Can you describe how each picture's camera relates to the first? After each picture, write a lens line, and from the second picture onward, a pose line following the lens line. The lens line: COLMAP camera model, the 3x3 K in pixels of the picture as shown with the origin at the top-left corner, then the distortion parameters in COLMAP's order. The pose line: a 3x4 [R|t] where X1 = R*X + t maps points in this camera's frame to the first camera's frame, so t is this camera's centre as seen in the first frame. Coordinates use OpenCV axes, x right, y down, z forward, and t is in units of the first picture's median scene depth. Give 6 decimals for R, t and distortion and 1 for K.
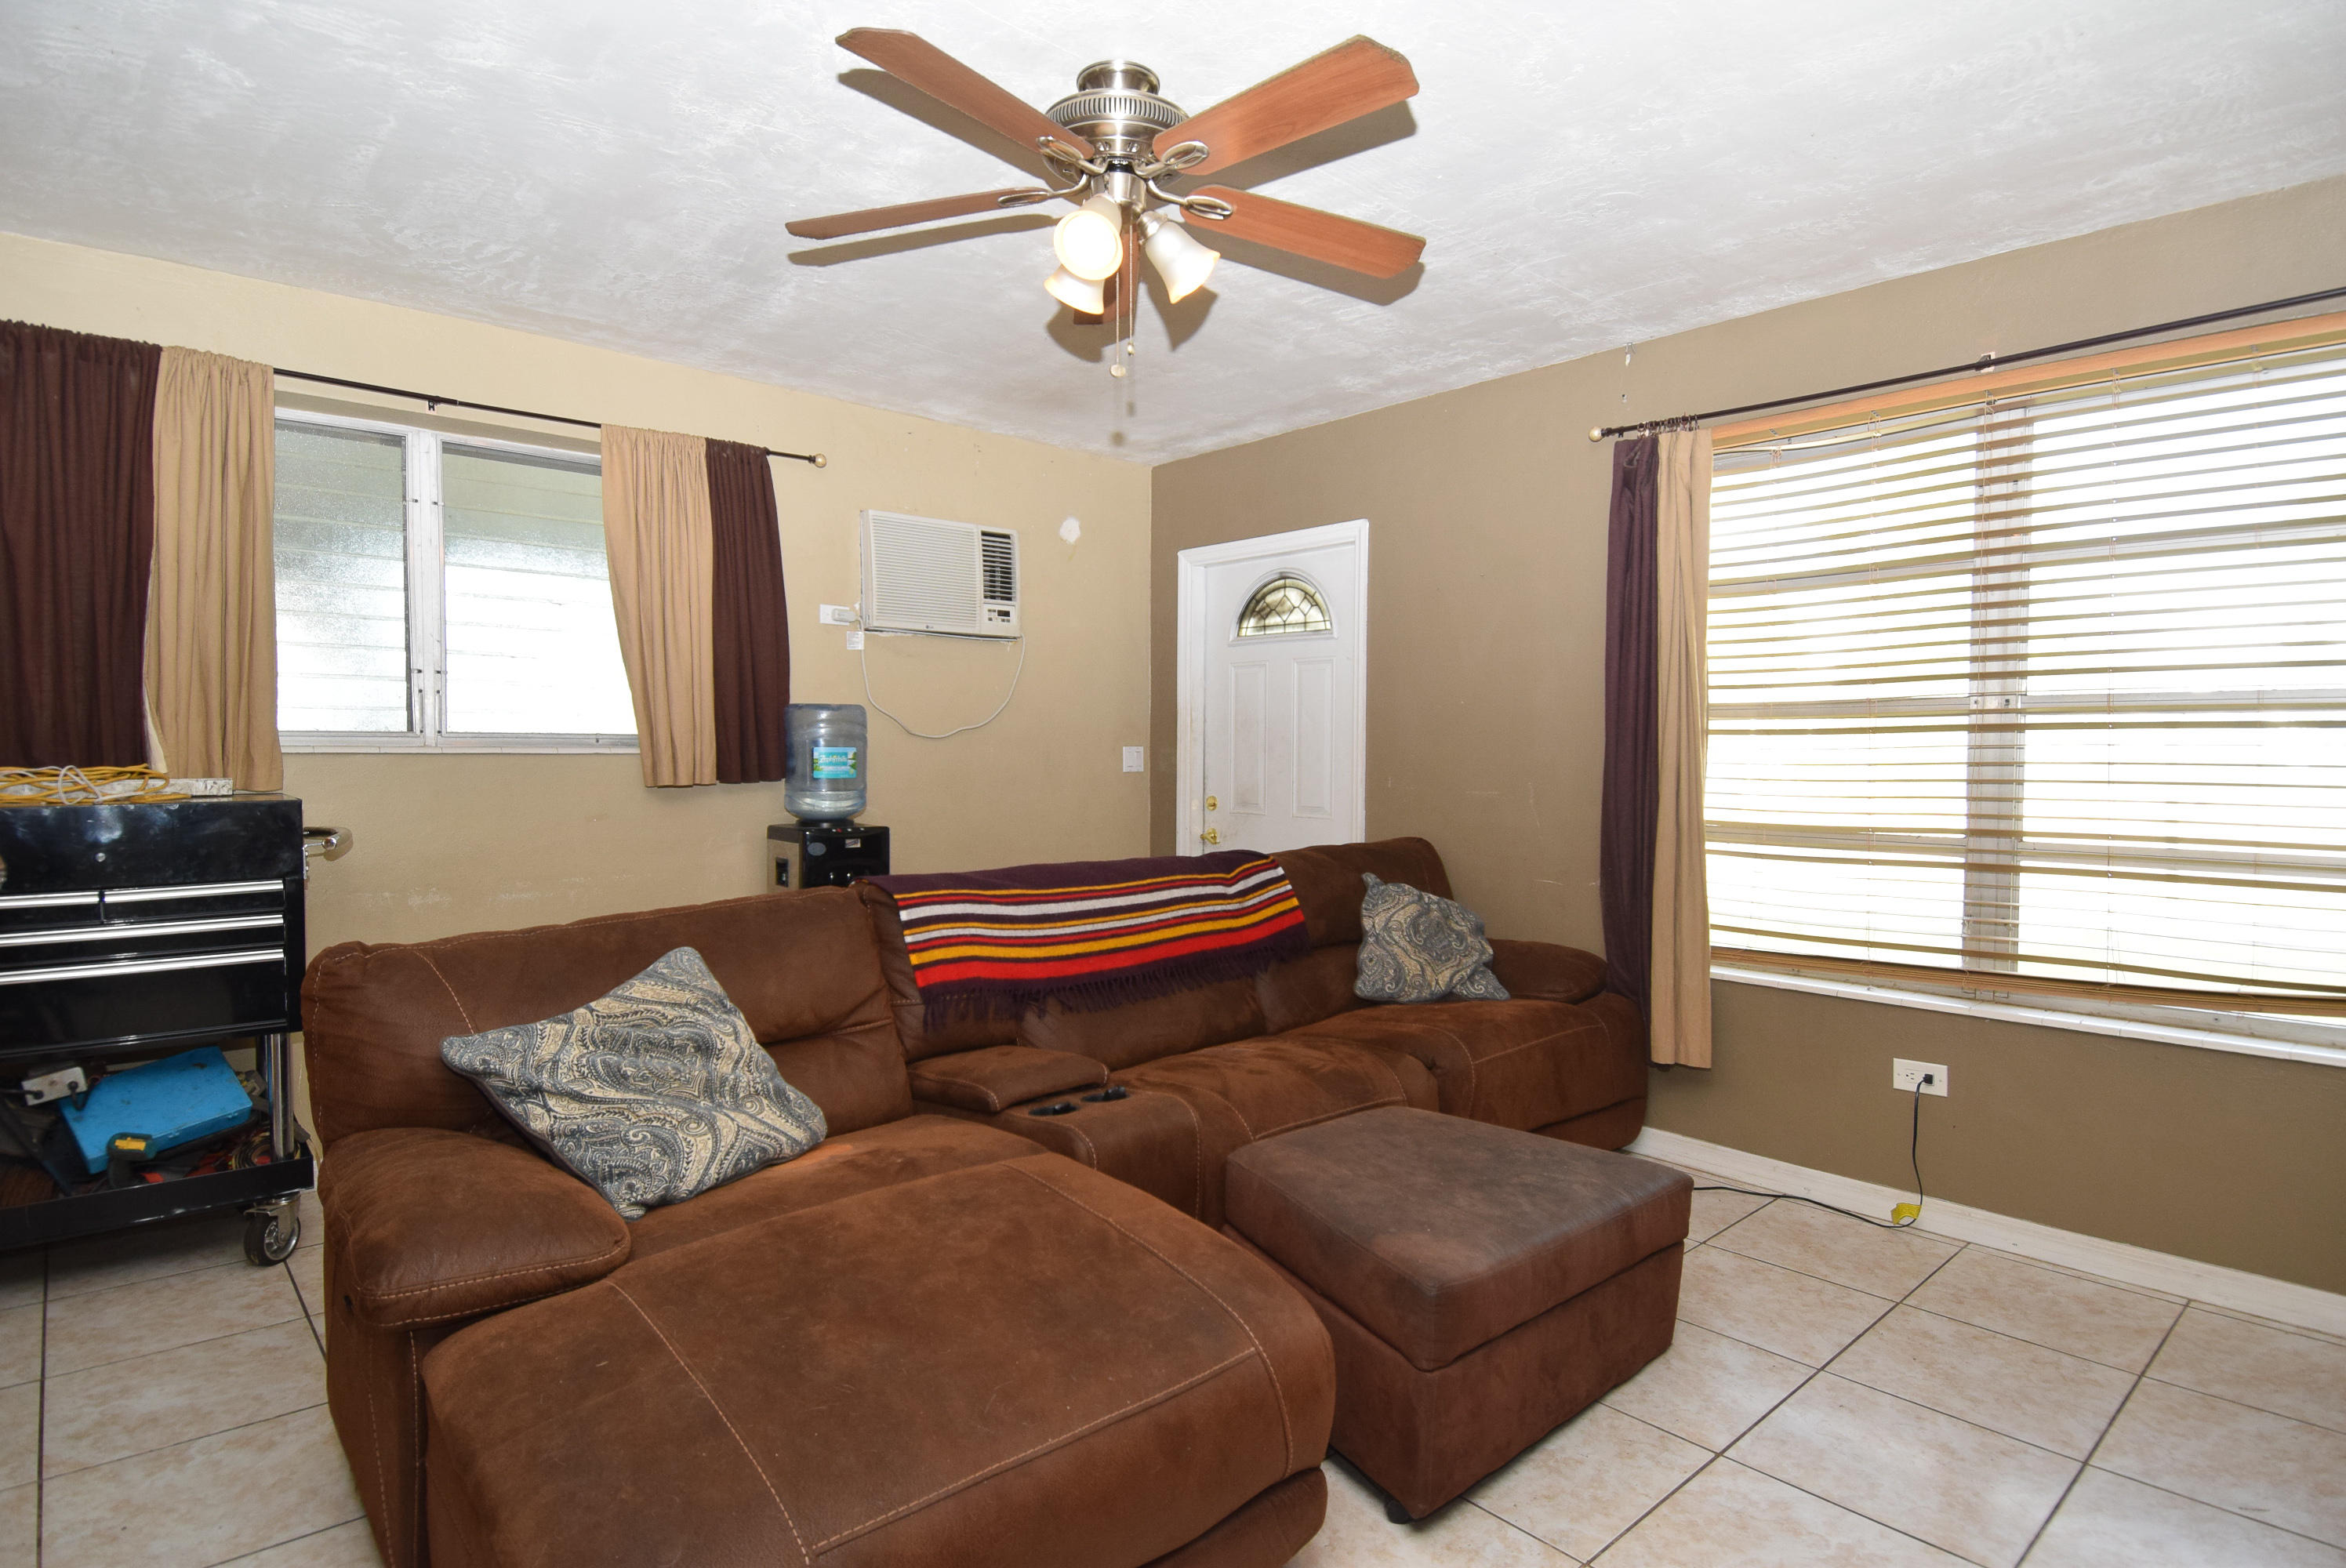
lens RADIAL K [[1216.0, 0, 1173.0], [0, 1216.0, 784.0], [0, 0, 1]] dist [0.032766, -0.044832]
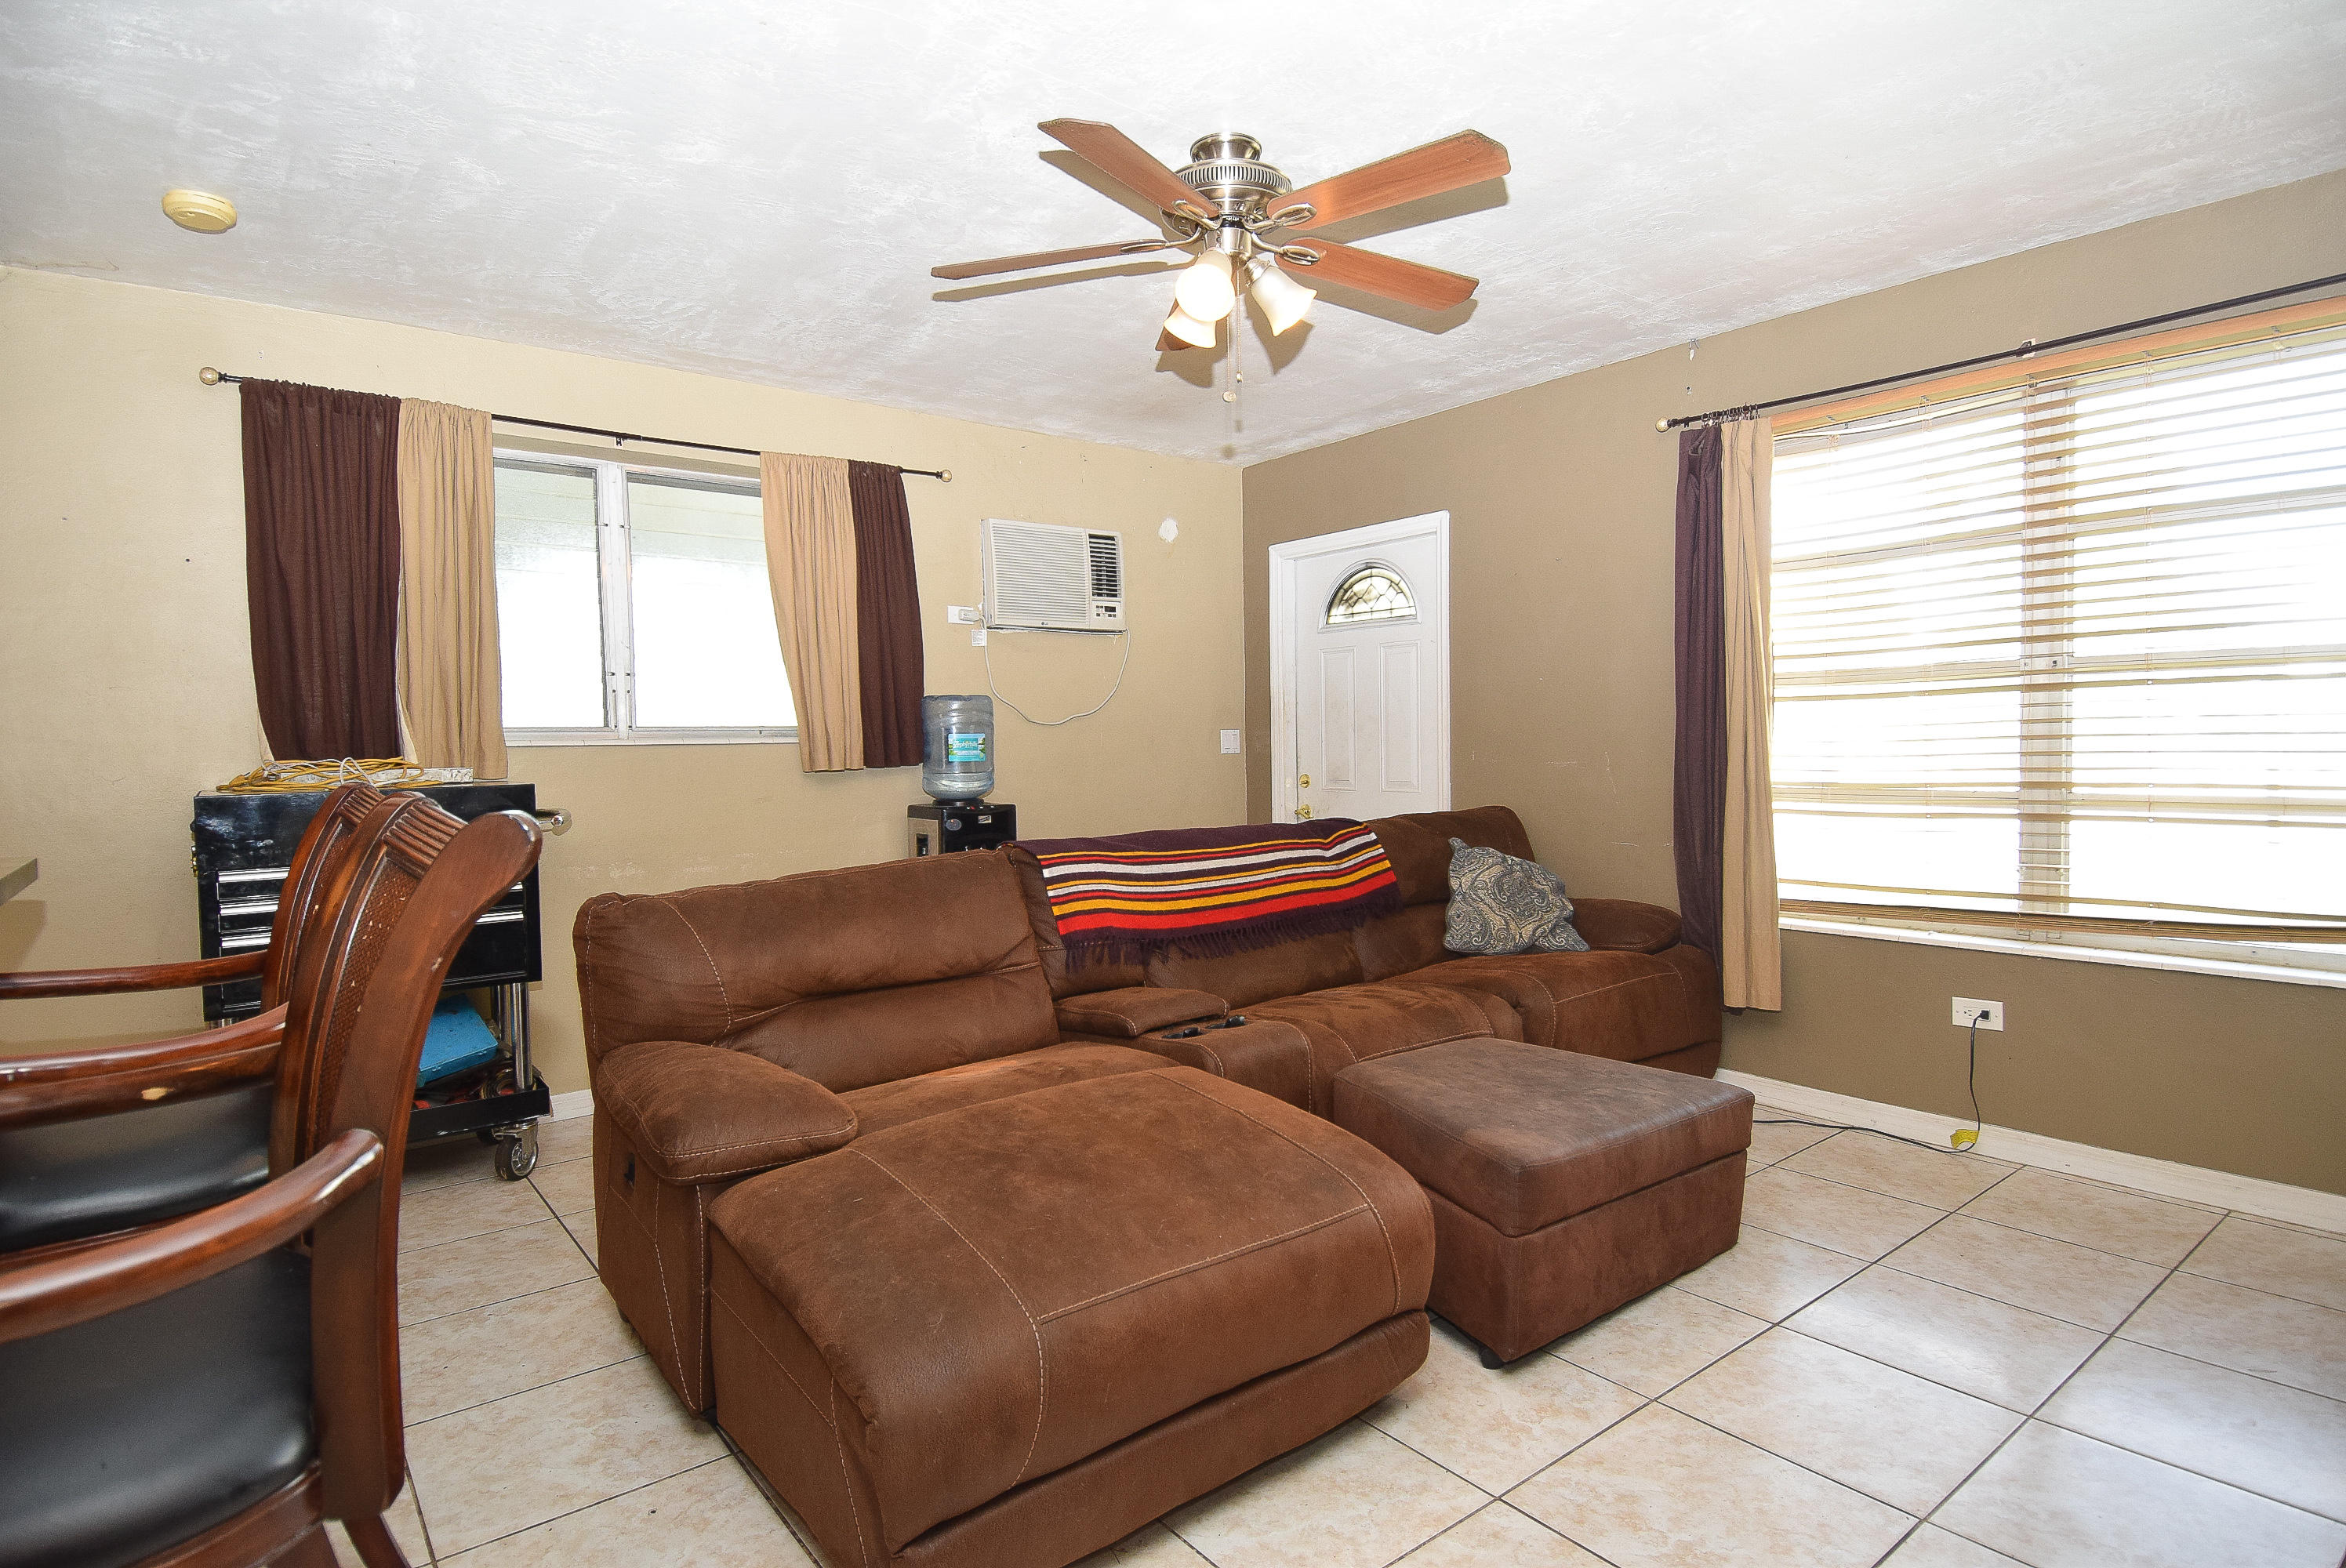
lens RADIAL K [[1197.3, 0, 1173.0], [0, 1197.3, 784.0], [0, 0, 1]] dist [0.041053, -0.051021]
pose [[0.997333, -0.019217, -0.070412, -0.018544], [0.019780, 0.999778, 0.007309, 0.016430], [0.070256, -0.008682, 0.997491, -0.113760]]
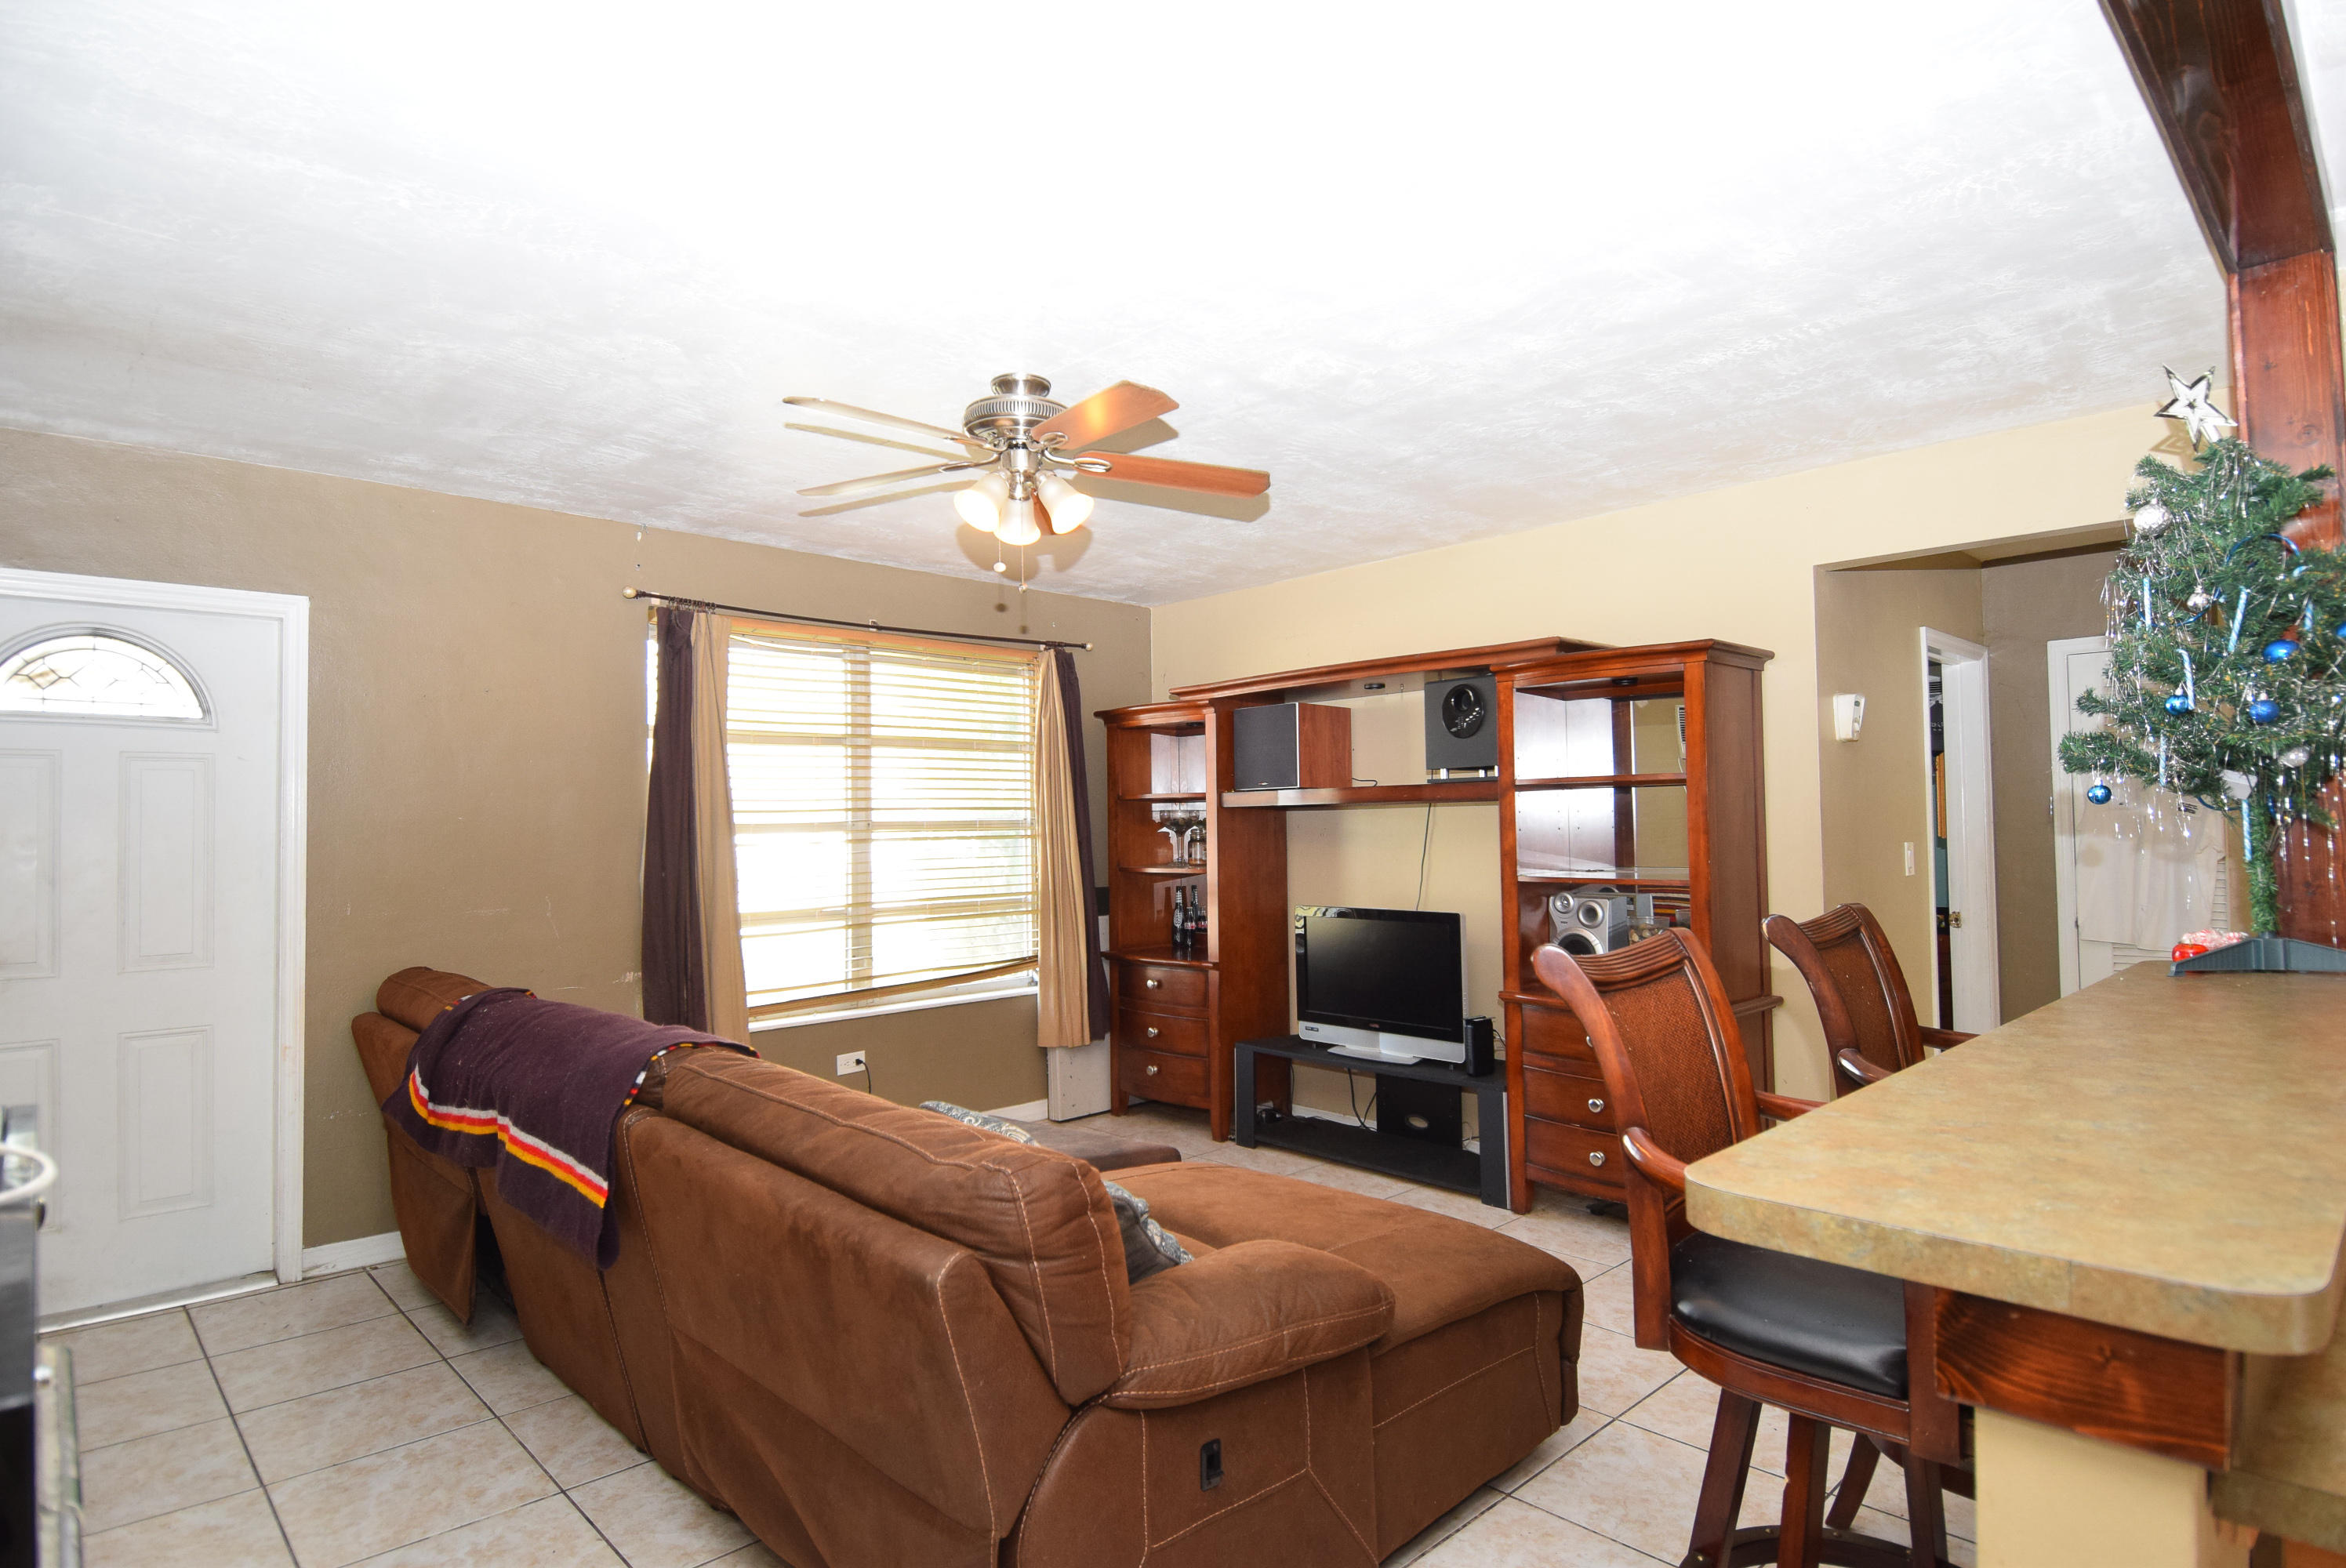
lens RADIAL K [[1216.0, 0, 1173.0], [0, 1216.0, 784.0], [0, 0, 1]] dist [0.032766, -0.044832]
pose [[-0.045228, 0.033255, 0.998423, -1.064540], [0.042540, 0.998603, -0.031334, -0.057131], [-0.998071, 0.041055, -0.046580, 0.690591]]
